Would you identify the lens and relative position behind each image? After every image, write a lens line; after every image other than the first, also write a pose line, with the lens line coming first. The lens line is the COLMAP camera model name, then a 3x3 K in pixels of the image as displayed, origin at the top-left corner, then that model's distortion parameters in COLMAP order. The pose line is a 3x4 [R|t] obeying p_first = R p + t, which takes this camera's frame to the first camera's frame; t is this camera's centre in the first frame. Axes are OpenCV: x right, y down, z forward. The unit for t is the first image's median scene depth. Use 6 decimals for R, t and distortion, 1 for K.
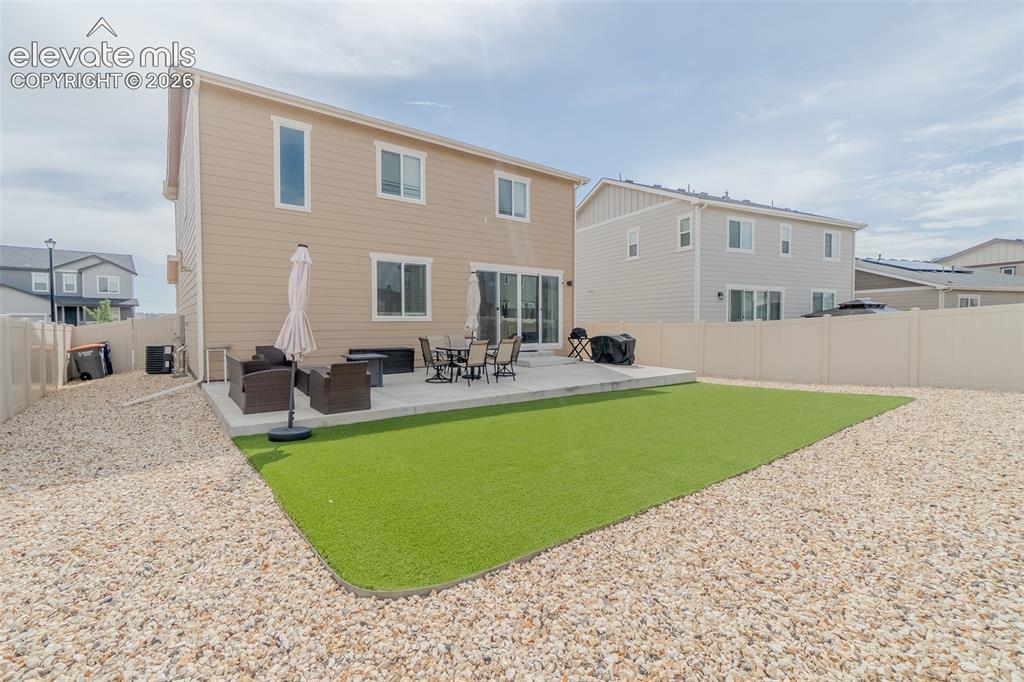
lens RADIAL K [[440.2, 0, 506.9], [0, 440.2, 336.2], [0, 0, 1]] dist [-0.000045, -0.000006]
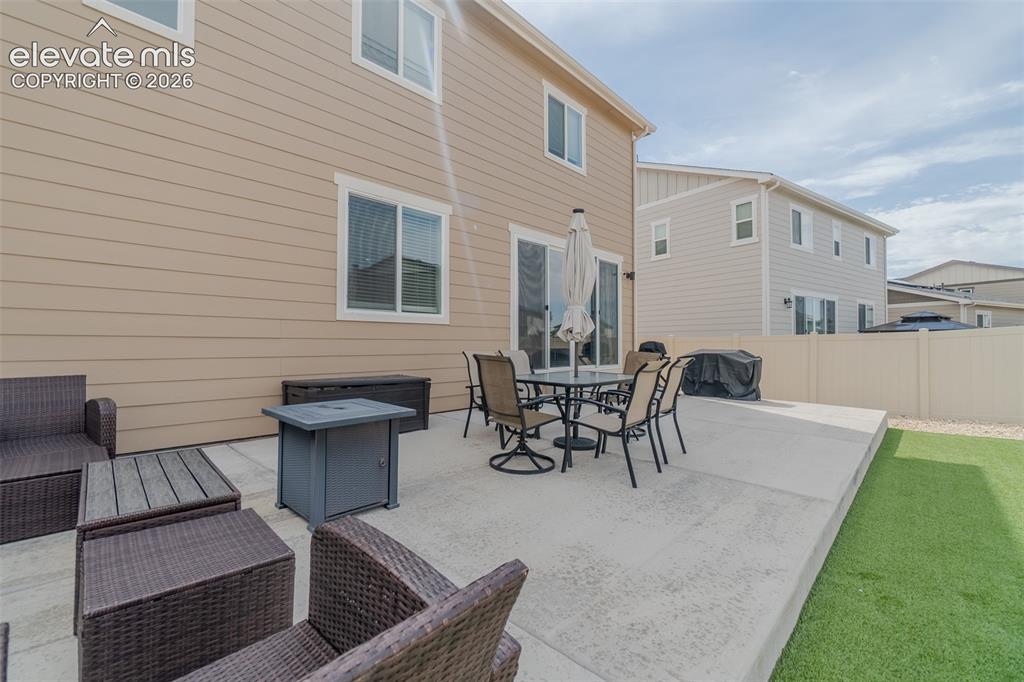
lens RADIAL K [[432.0, 0, 505.3], [0, 432.0, 329.8], [0, 0, 1]] dist [-0.002484, -0.000075]
pose [[0.989012, 0.007106, 0.147665, -0.162011], [0.002478, 0.997907, -0.064617, 0.004864], [-0.147815, 0.064273, 0.986924, 0.434839]]
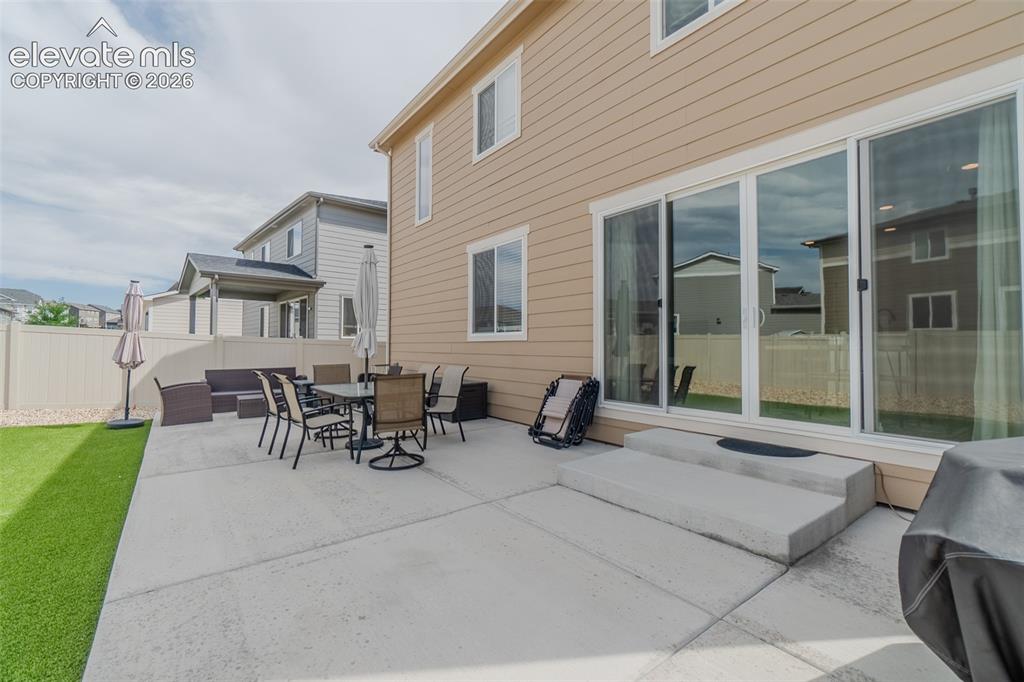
lens RADIAL K [[457.3, 0, 512.0], [0, 457.3, 341.0], [0, 0, 1]] dist [-0.002173, -0.000187]
pose [[-0.018679, -0.013405, -0.999736, 0.351864], [-0.038781, 0.999167, -0.012673, -0.022851], [0.999073, 0.038534, -0.019184, 0.890680]]
